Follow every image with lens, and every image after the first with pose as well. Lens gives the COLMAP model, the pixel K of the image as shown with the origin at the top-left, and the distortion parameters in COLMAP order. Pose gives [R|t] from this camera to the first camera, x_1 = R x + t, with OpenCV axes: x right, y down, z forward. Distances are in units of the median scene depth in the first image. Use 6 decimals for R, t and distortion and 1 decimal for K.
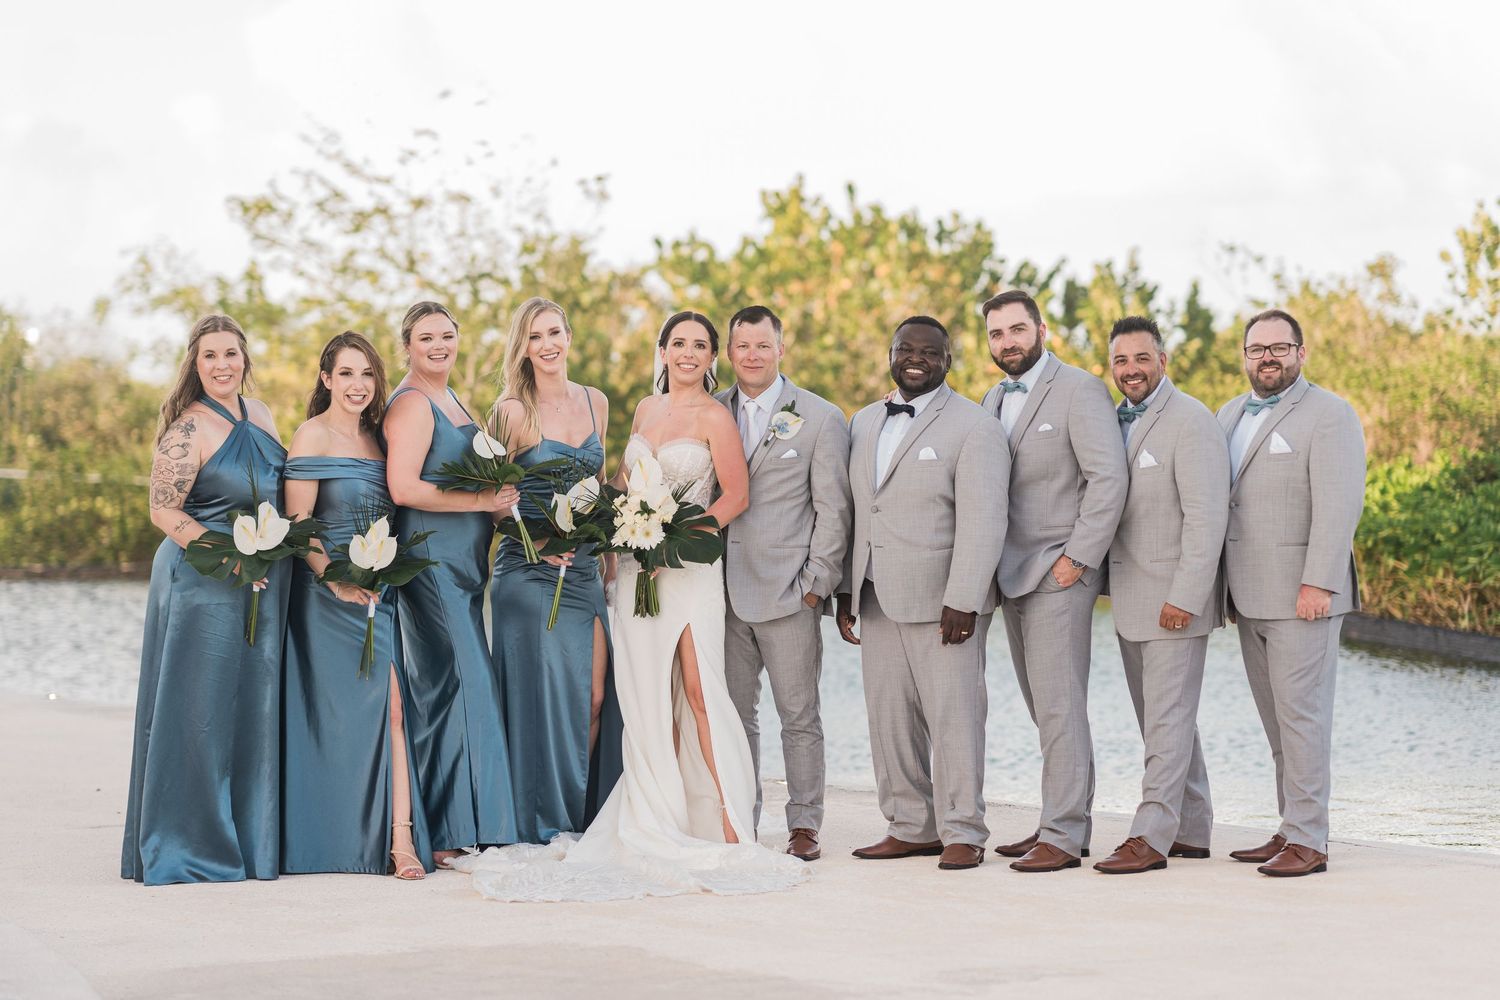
lens RADIAL K [[3686.6, 0, 750.0], [0, 3686.6, 500.0], [0, 0, 1]] dist [-0.020063, 0.024456]
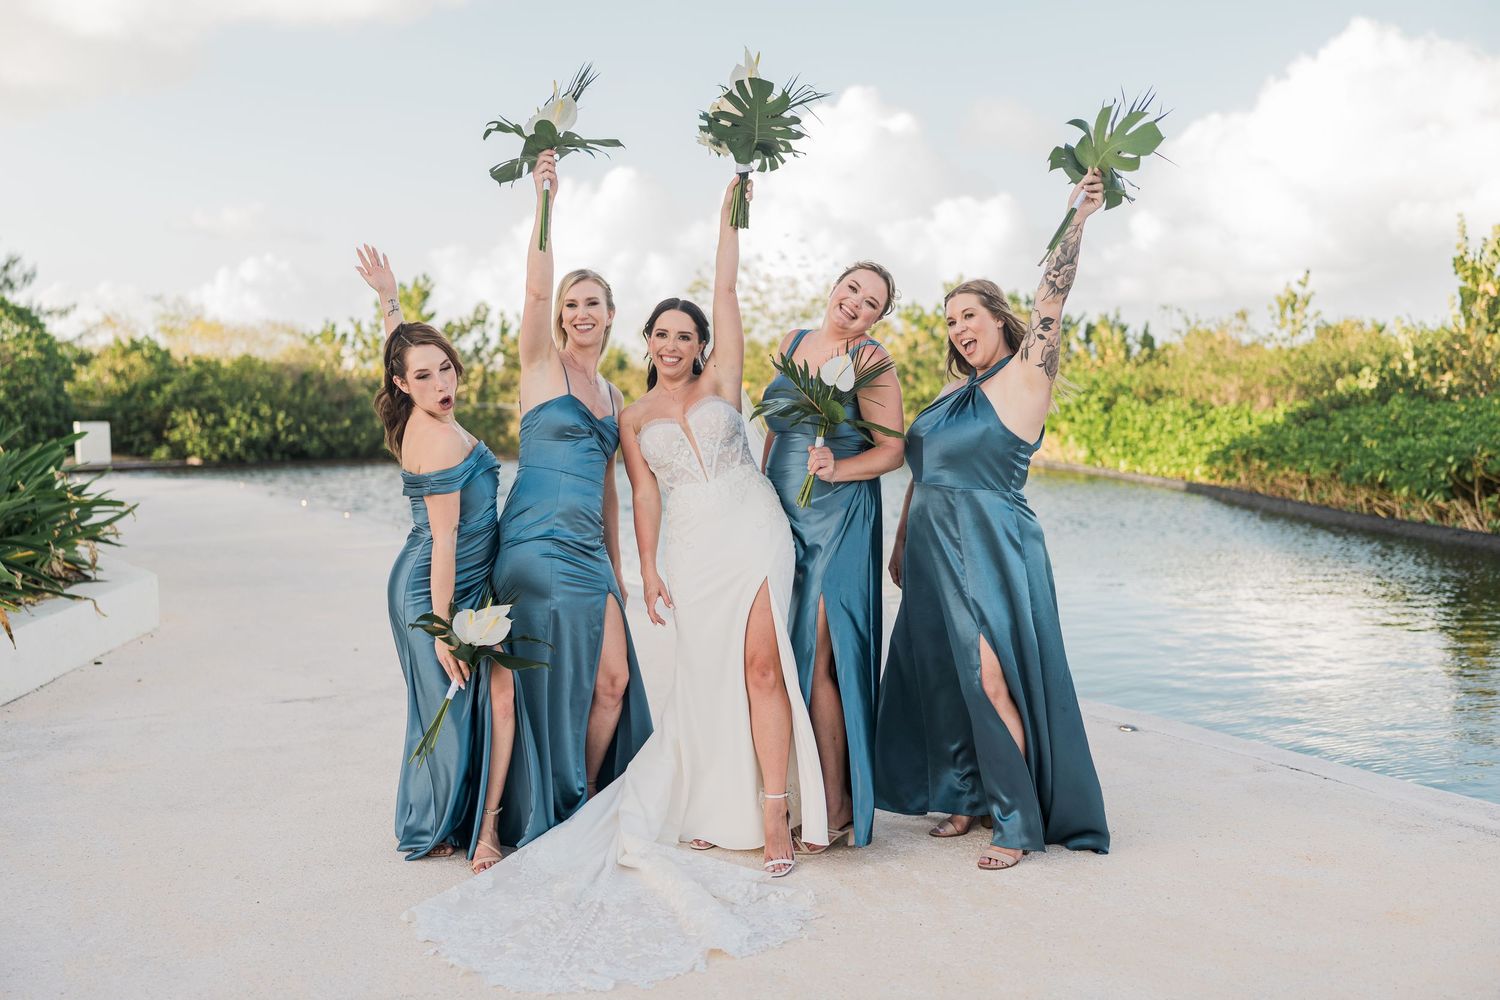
lens RADIAL K [[1499.4, 0, 750.0], [0, 1499.4, 500.0], [0, 0, 1]] dist [-0.001341, 0.013221]
pose [[0.990949, 0.009670, -0.133891, 0.010057], [-0.002408, 0.998522, 0.054294, -0.002495], [0.134218, -0.053480, 0.989508, 0.106298]]
